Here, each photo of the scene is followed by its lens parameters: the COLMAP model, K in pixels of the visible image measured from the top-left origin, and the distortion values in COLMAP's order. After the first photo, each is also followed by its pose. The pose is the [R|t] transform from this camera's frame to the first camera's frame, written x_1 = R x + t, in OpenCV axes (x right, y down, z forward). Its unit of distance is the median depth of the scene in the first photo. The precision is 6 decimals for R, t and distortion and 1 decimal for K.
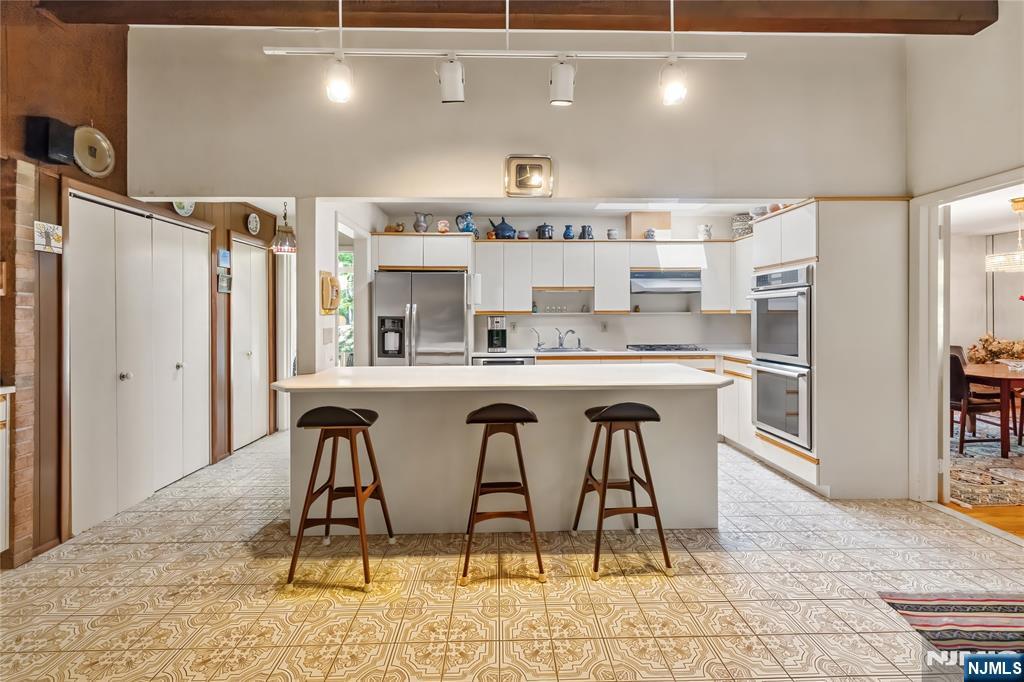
lens RADIAL K [[434.2, 0, 509.9], [0, 434.2, 314.6], [0, 0, 1]] dist [-0.001032, -0.000103]
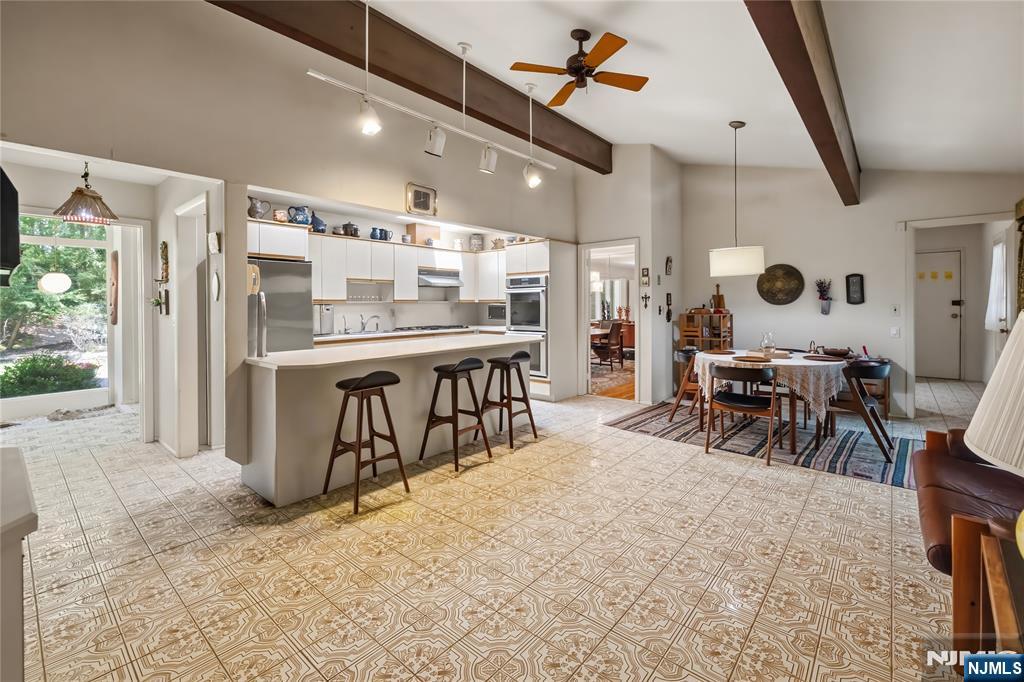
lens RADIAL K [[438.3, 0, 512.5], [0, 438.3, 302.1], [0, 0, 1]] dist [0.001289, -0.000504]
pose [[0.672934, 0.003214, 0.739696, -0.662195], [0.000270, 0.999989, -0.004591, 0.005341], [-0.739703, 0.003289, 0.672926, -0.113452]]
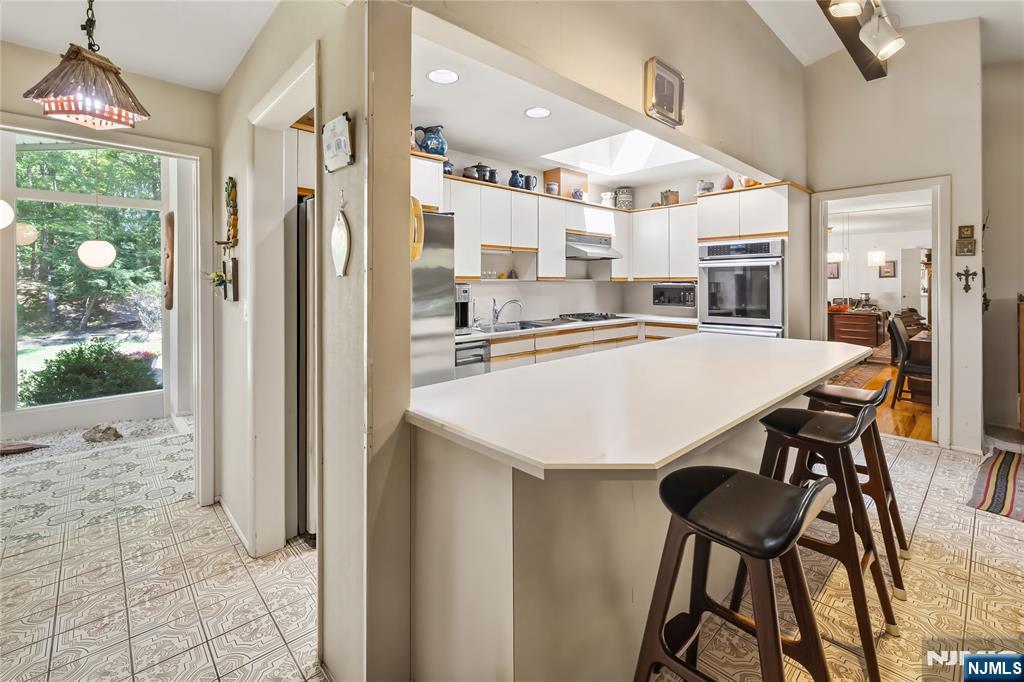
lens RADIAL K [[443.9, 0, 507.5], [0, 443.9, 286.2], [0, 0, 1]] dist [-0.021401, 0.000231]
pose [[0.750262, -0.003596, 0.661131, -0.559485], [-0.002232, 0.999966, 0.007972, 0.003765], [-0.661137, -0.007457, 0.750228, 0.519220]]
